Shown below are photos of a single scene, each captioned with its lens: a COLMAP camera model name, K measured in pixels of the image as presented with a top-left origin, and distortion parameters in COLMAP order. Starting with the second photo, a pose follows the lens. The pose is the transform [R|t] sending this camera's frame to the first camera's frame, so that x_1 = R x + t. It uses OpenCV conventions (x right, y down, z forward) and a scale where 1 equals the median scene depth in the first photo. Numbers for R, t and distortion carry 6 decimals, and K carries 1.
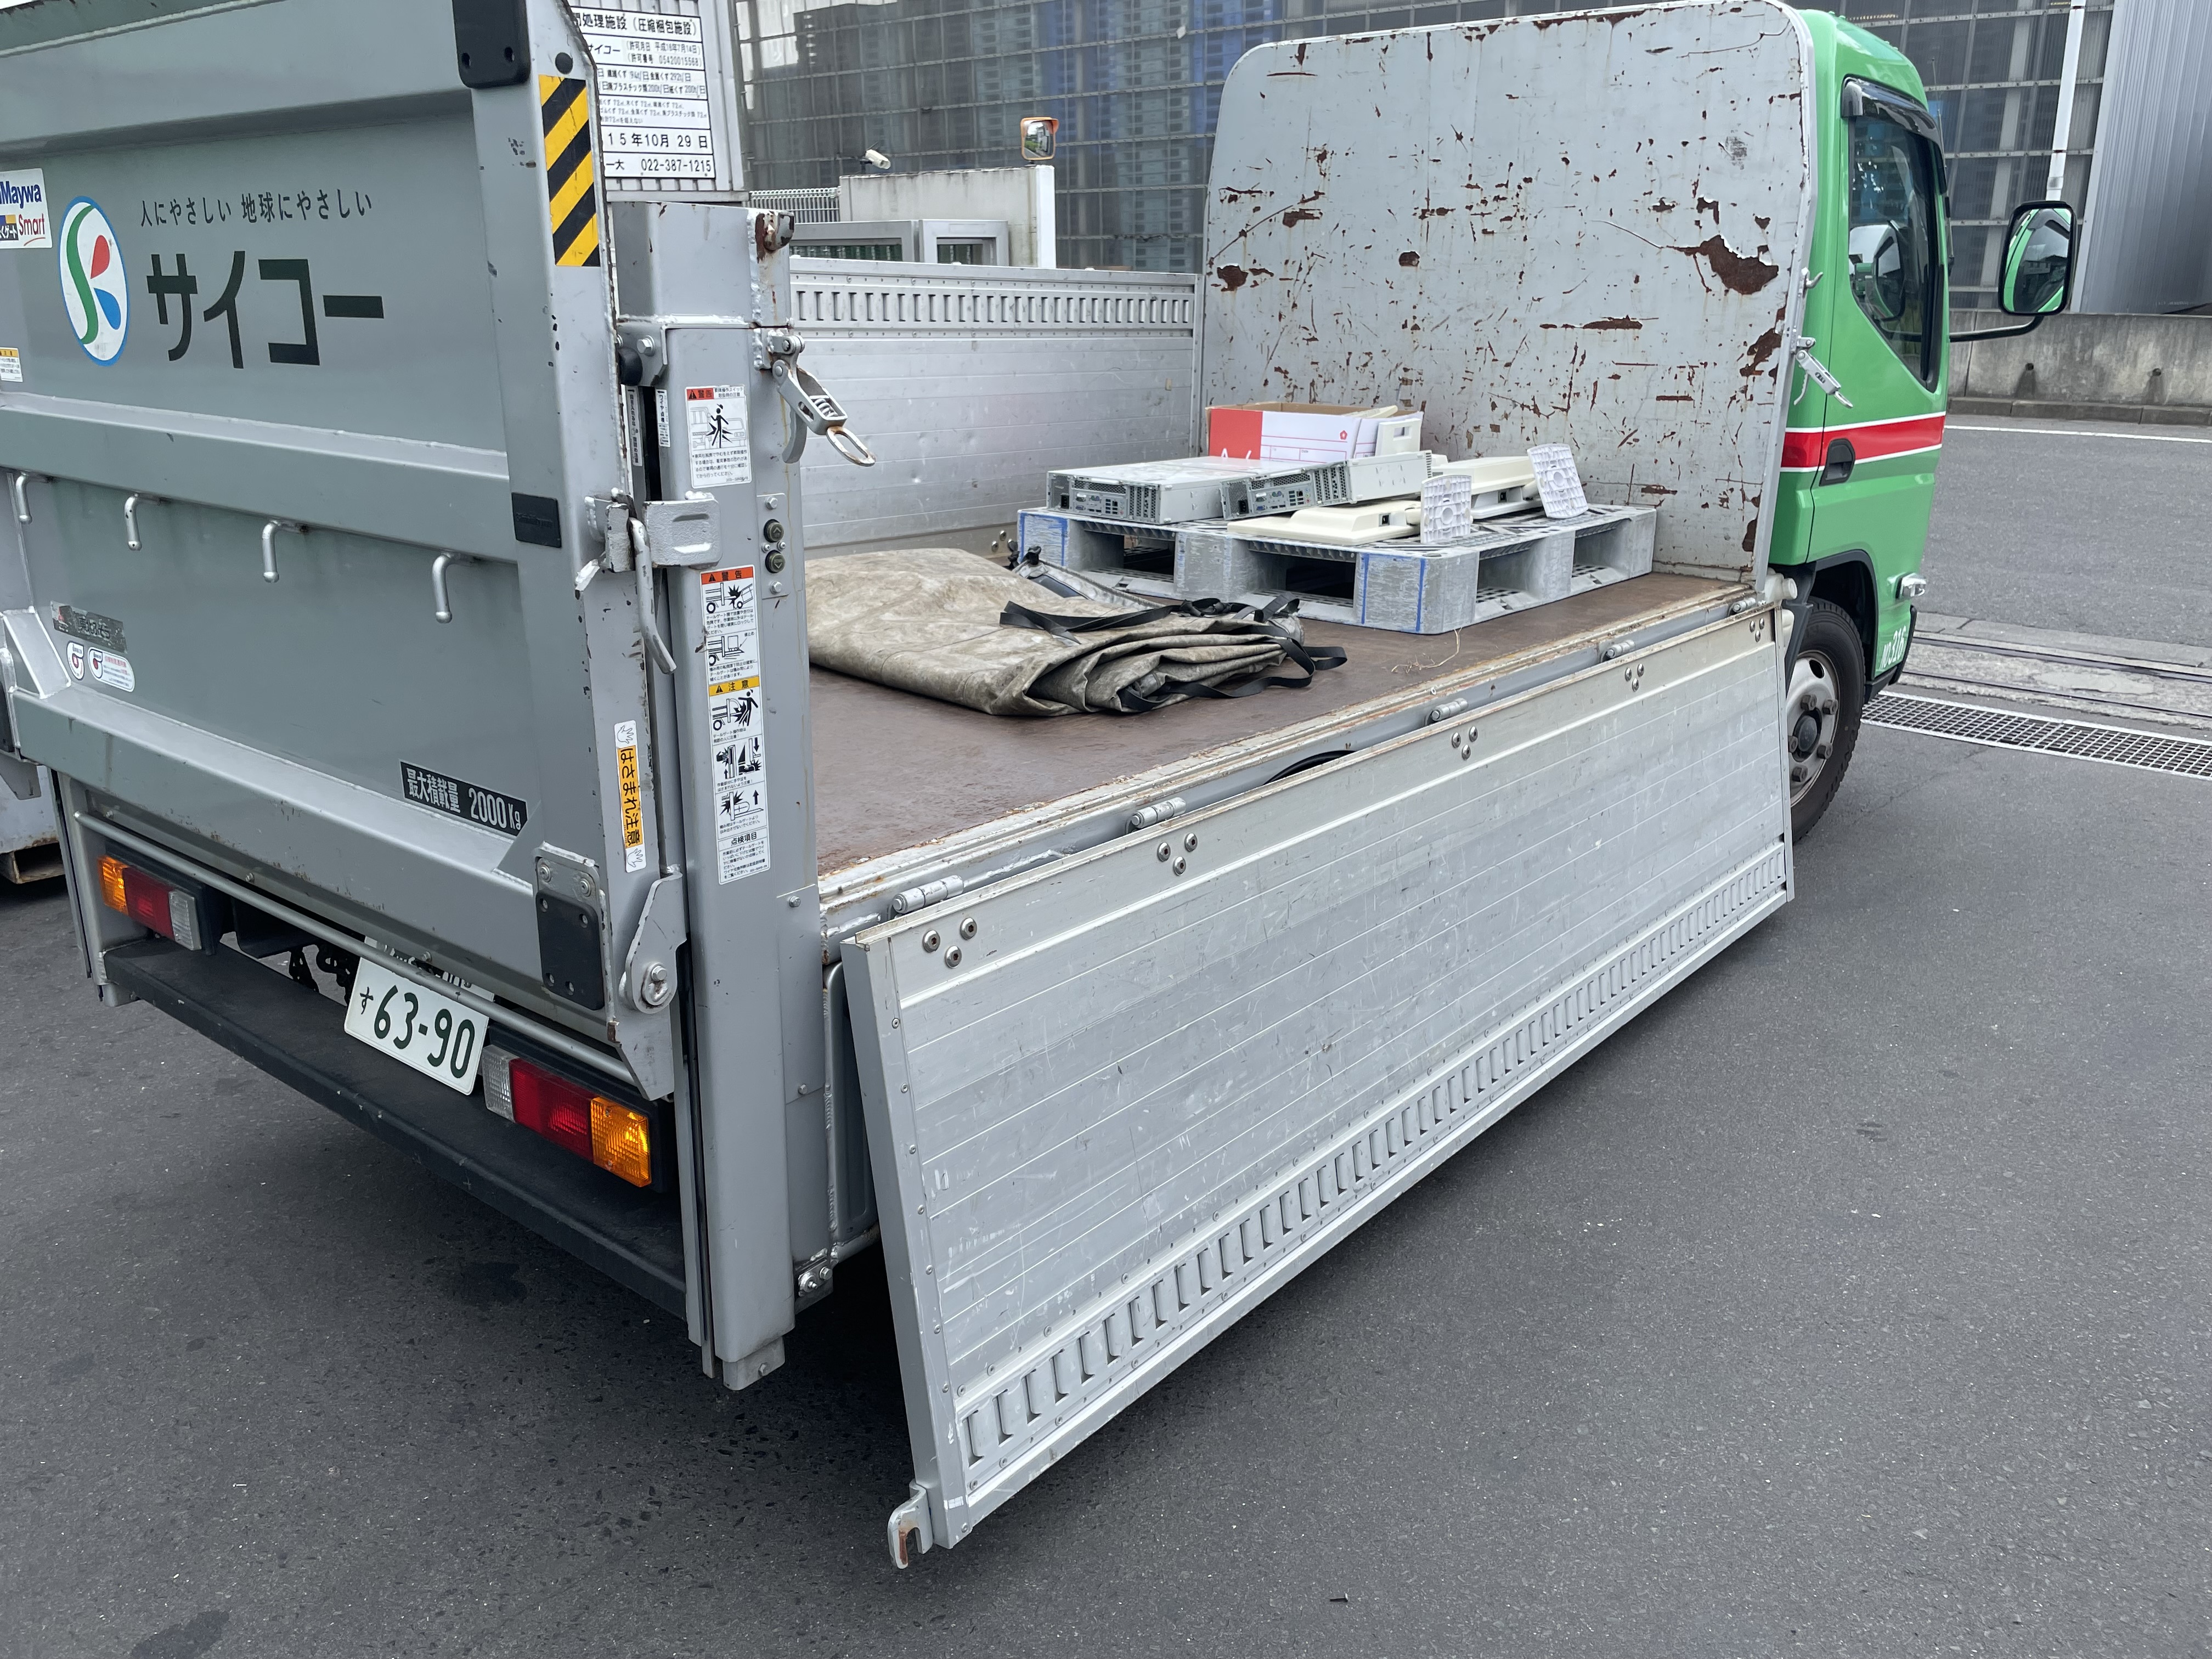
lens RADIAL K [[1696.2, 0, 1109.9], [0, 1696.2, 820.7], [0, 0, 1]] dist [0.059919, -0.032946]
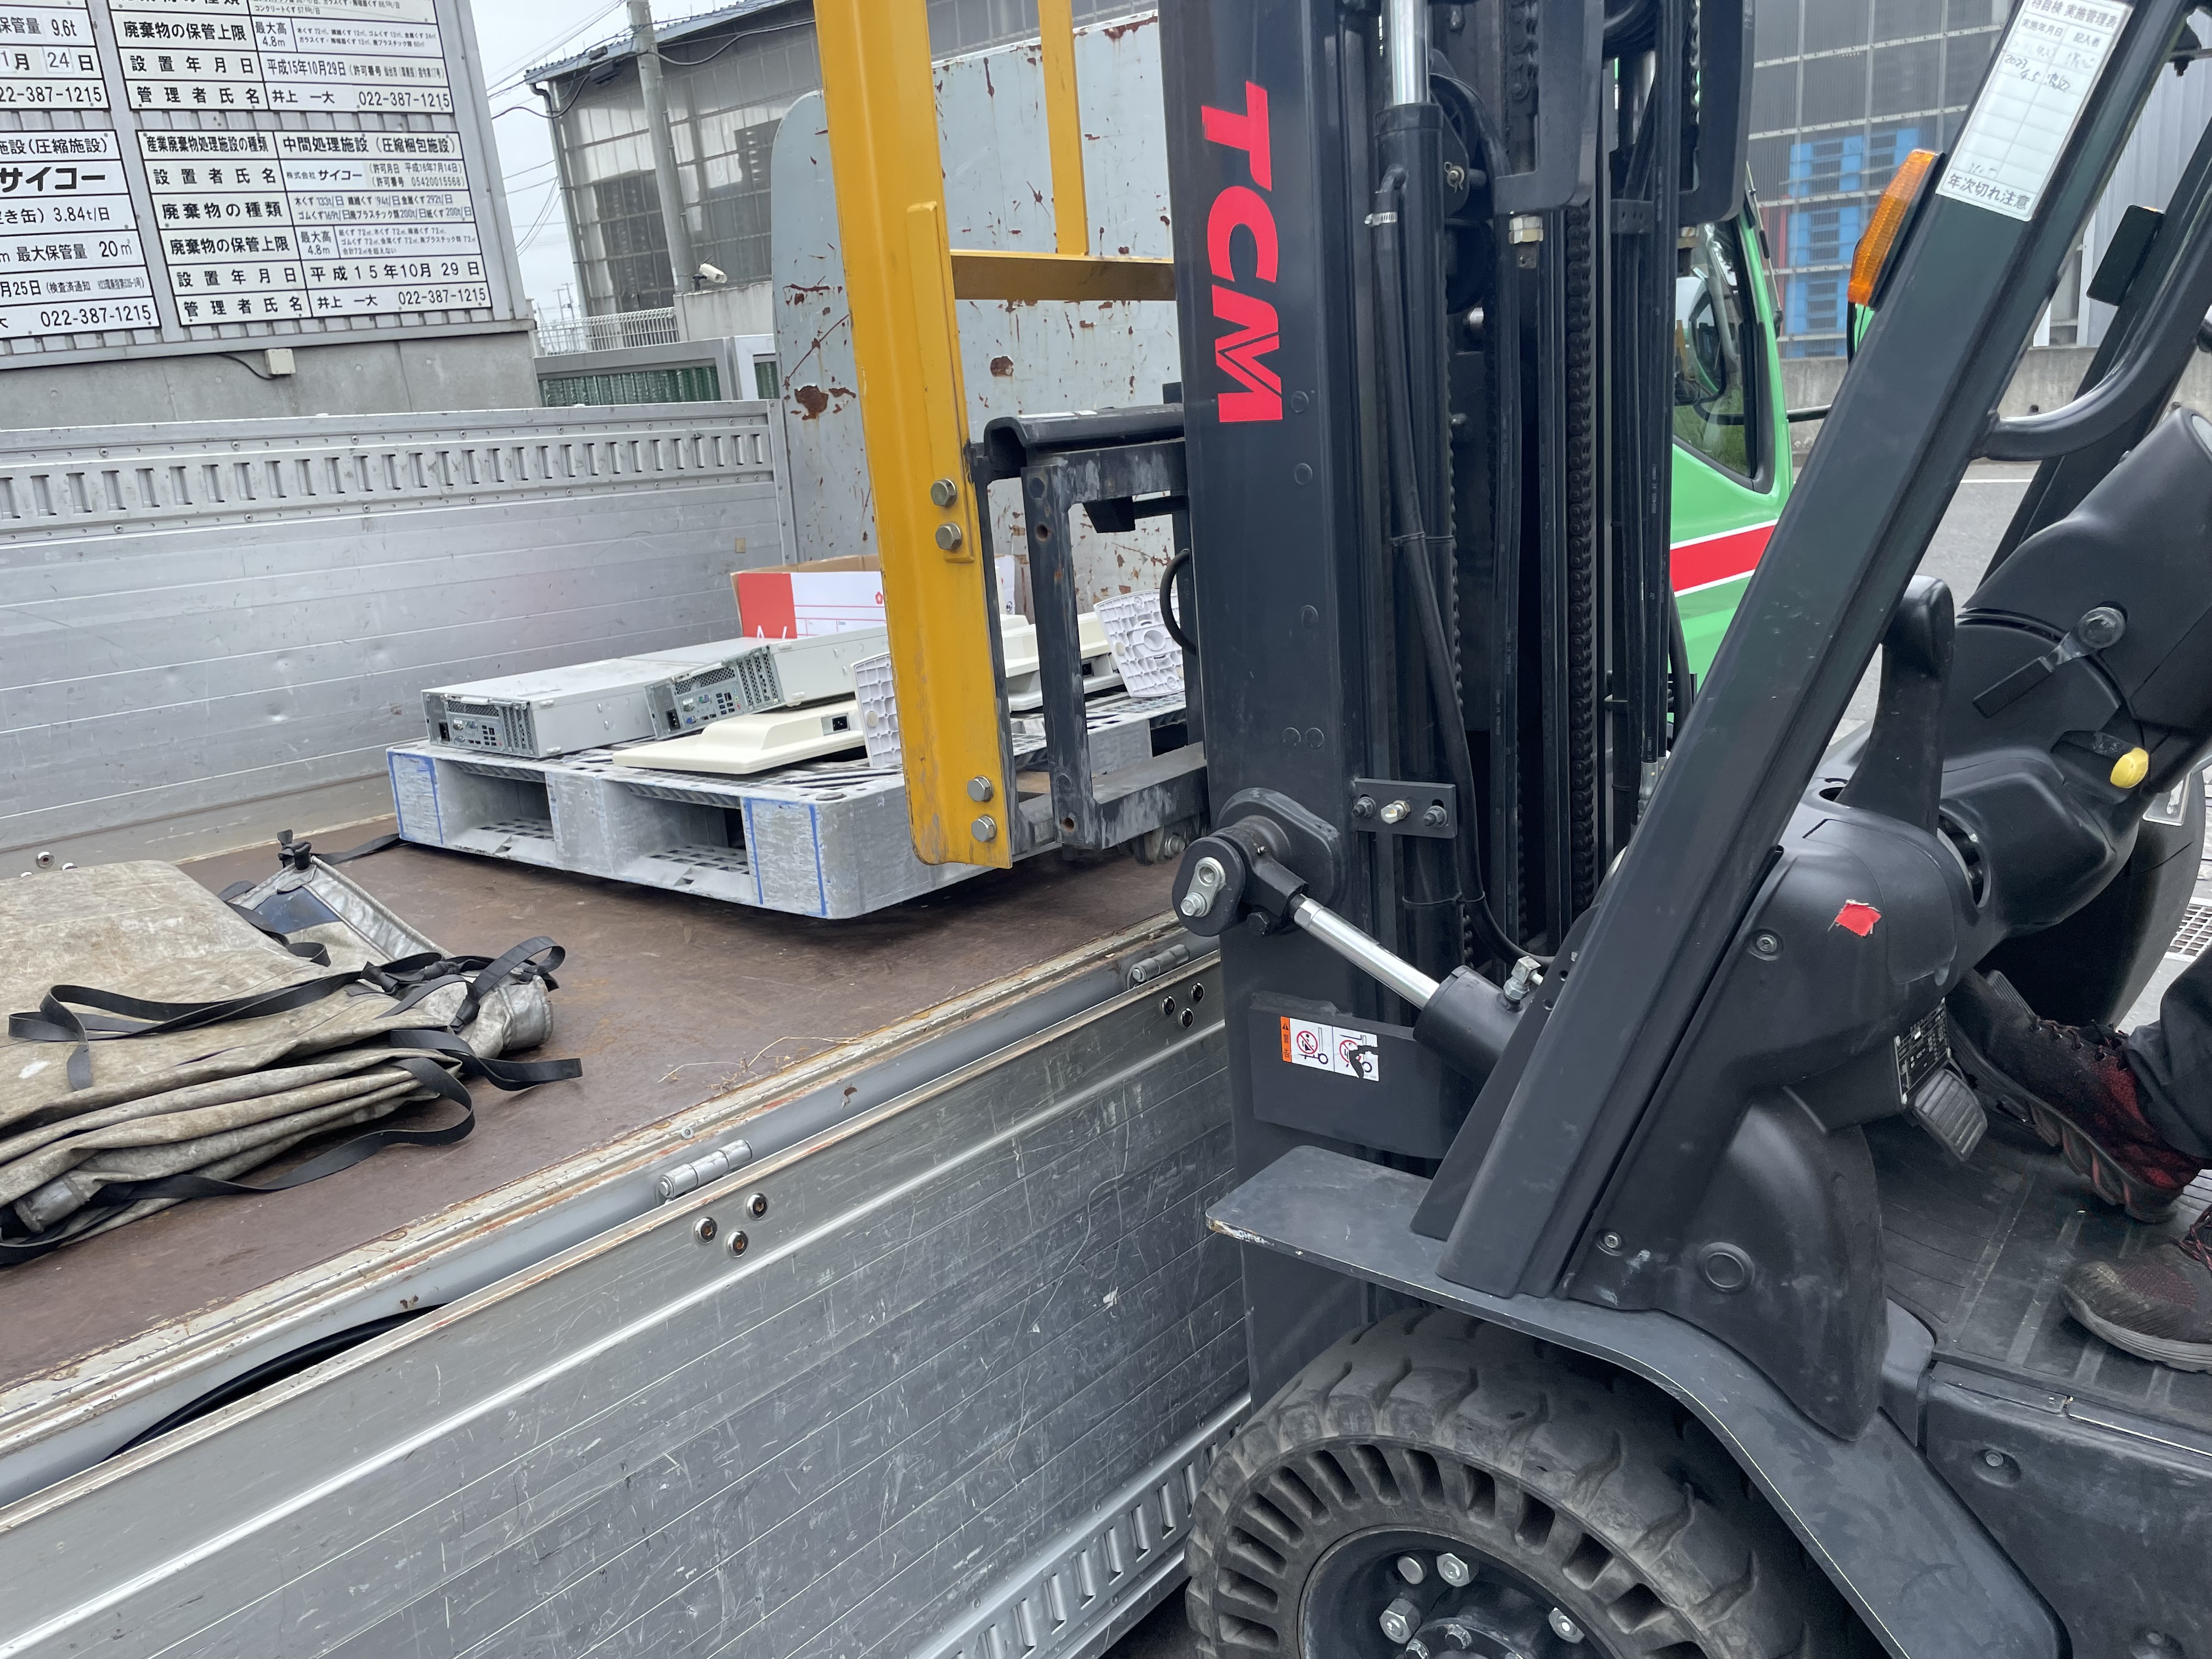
lens RADIAL K [[1696.2, 0, 1099.9], [0, 1696.2, 835.5], [0, 0, 1]] dist [0.059919, -0.032946]
pose [[0.997423, -0.057249, -0.043250, 0.115509], [0.055417, 0.997561, -0.042428, -0.046267], [0.045574, 0.039921, 0.998163, 0.137534]]
